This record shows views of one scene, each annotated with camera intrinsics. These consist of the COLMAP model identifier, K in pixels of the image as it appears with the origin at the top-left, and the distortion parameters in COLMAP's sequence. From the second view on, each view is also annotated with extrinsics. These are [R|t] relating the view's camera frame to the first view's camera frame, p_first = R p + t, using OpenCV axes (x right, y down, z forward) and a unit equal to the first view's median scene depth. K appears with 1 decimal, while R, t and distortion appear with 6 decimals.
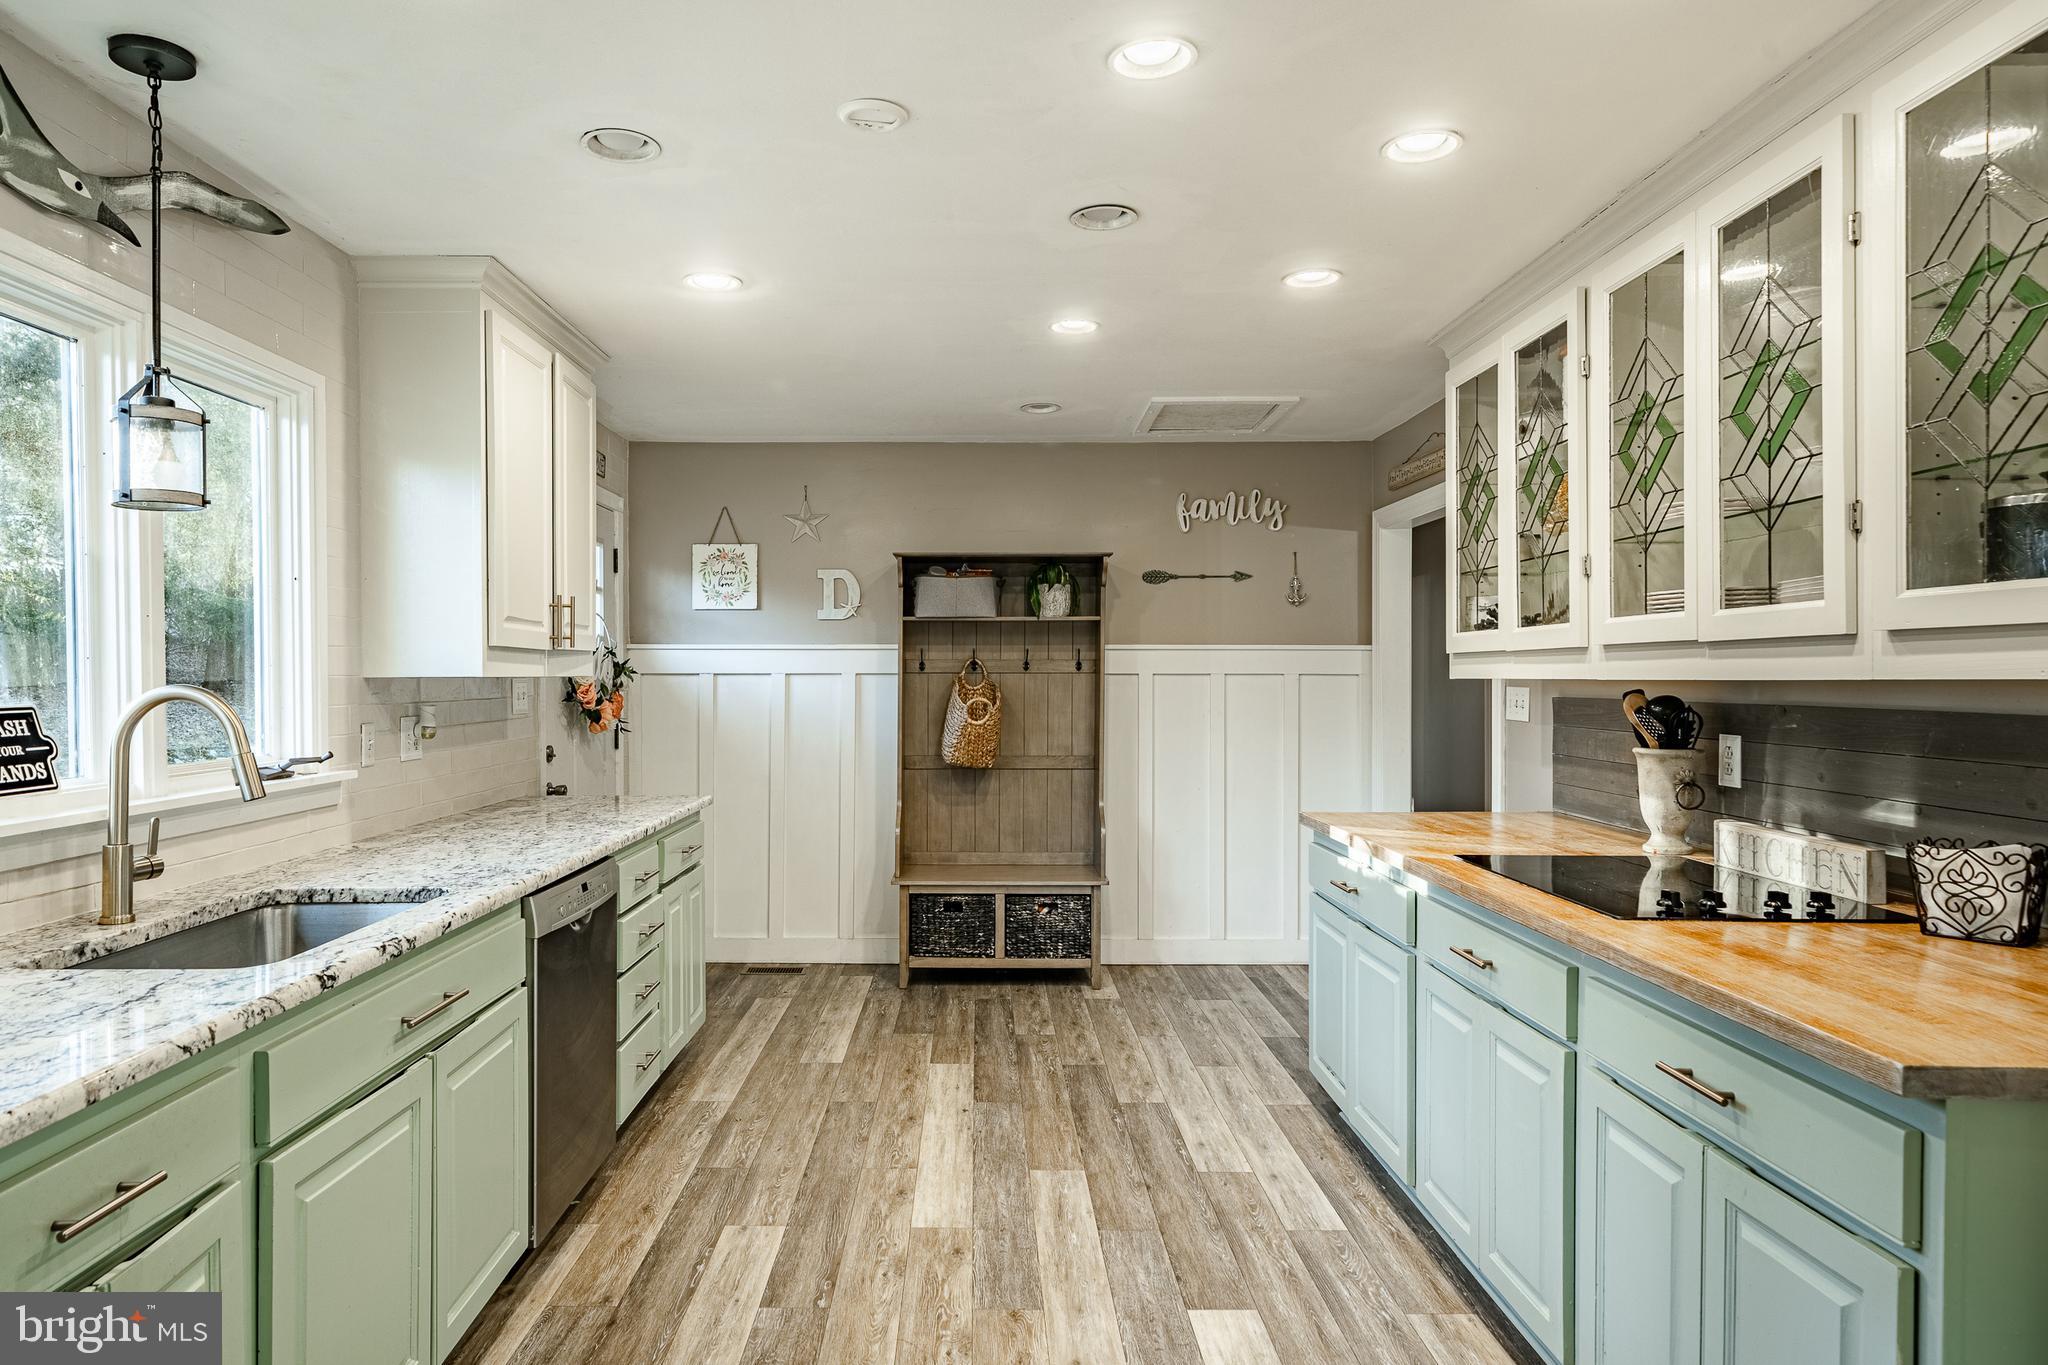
lens RADIAL K [[1171.5, 0, 1010.3], [0, 1171.5, 684.7], [0, 0, 1]] dist [0.002006, -0.000357]
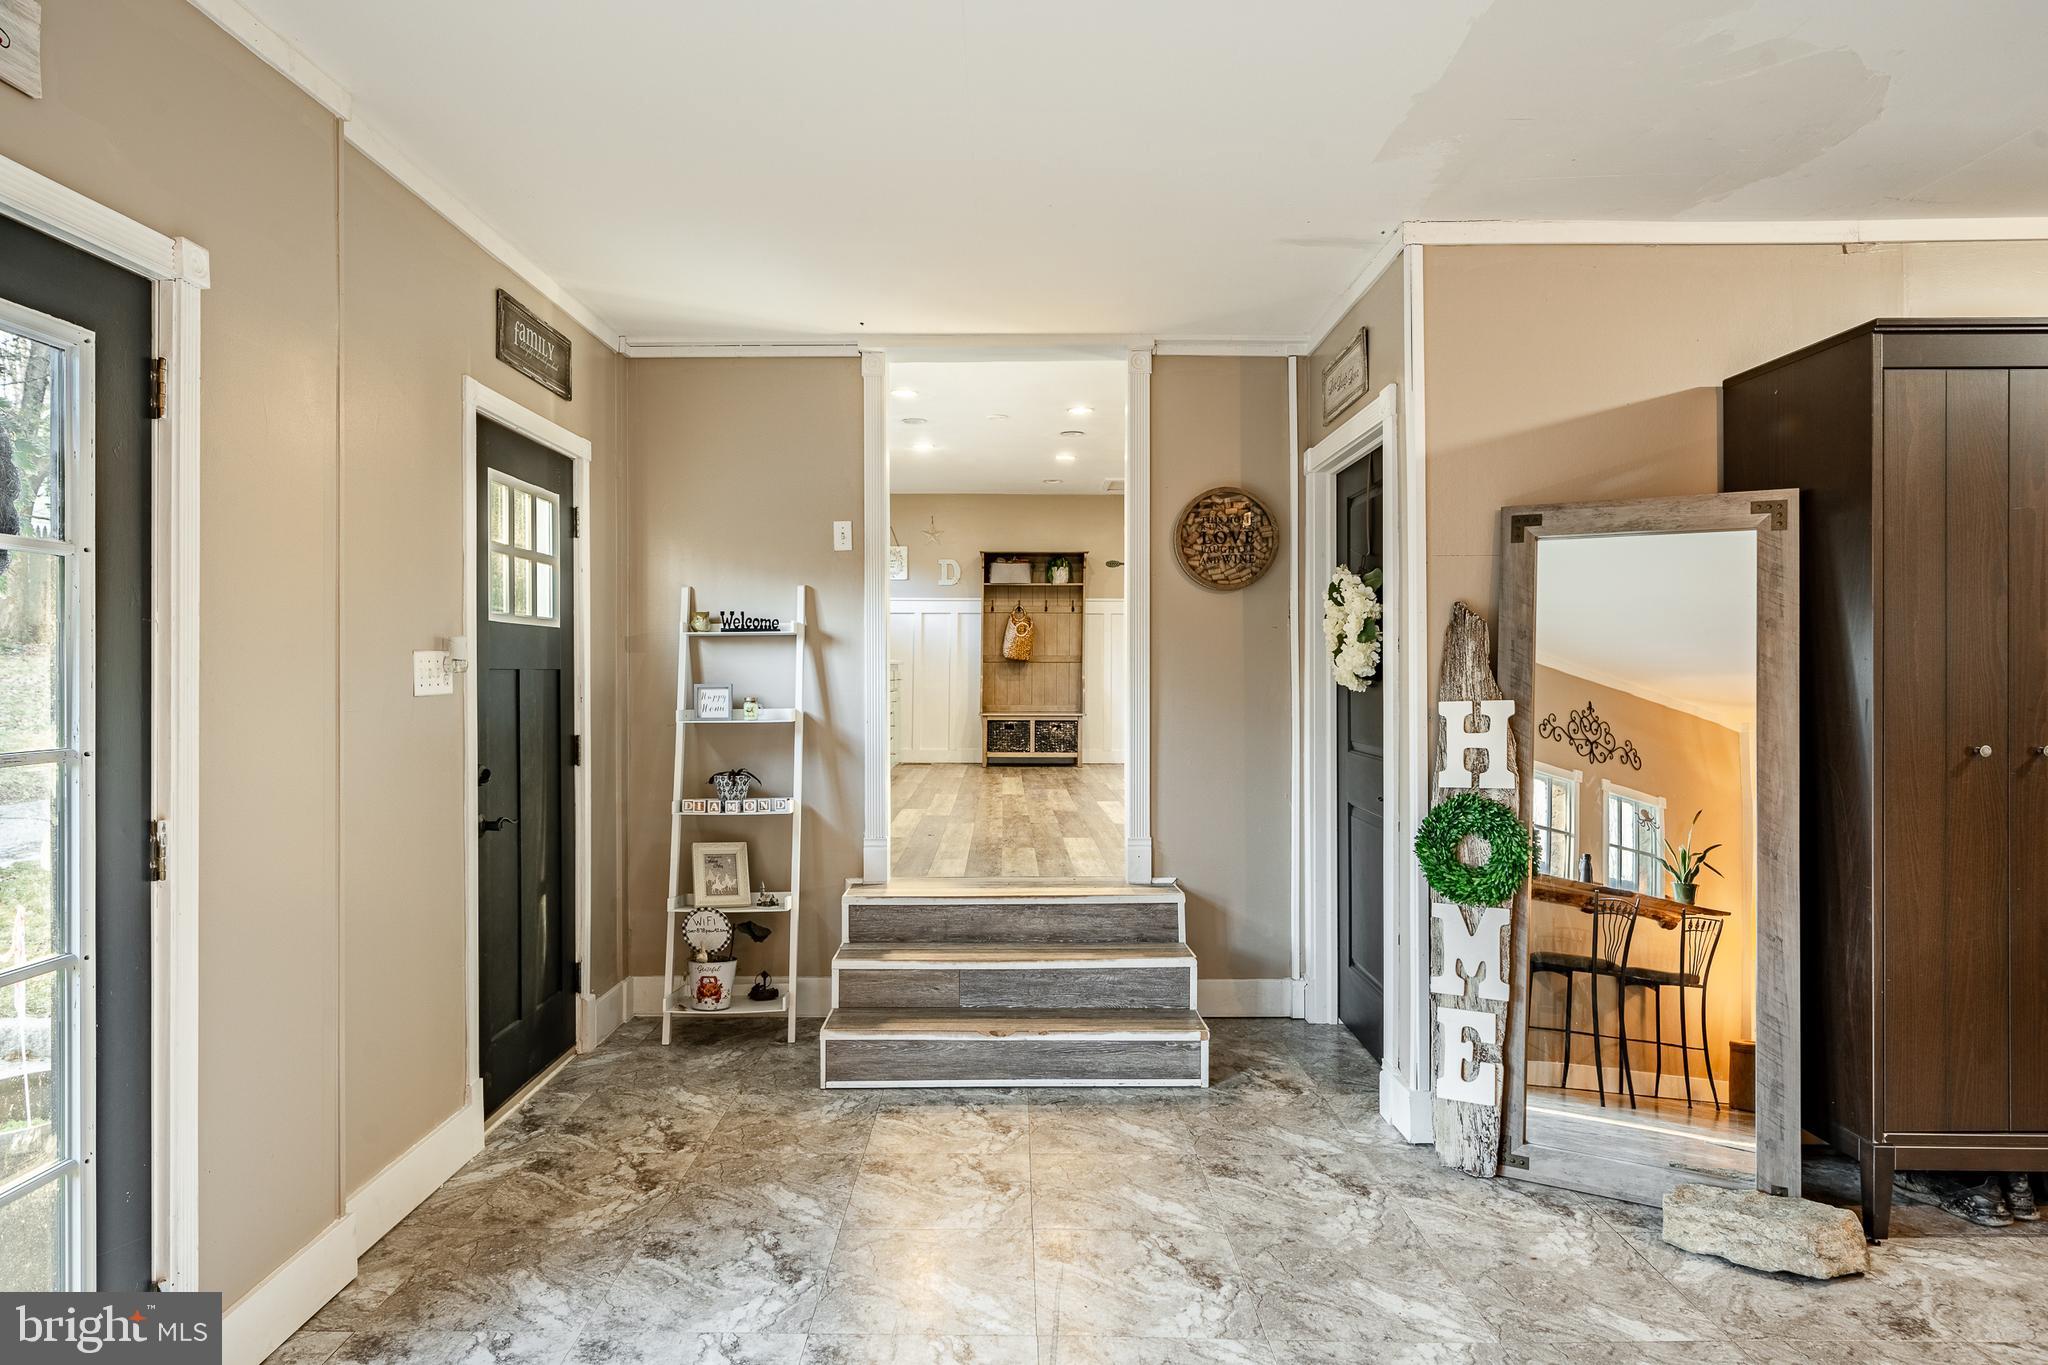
lens RADIAL K [[1171.5, 0, 1029.3], [0, 1171.5, 690.1], [0, 0, 1]] dist [0.002006, -0.000357]
pose [[0.999990, 0.003851, 0.002217, -0.018535], [-0.003850, 0.999993, -0.000100, 0.123234], [-0.002217, 0.000091, 0.999998, -0.987683]]
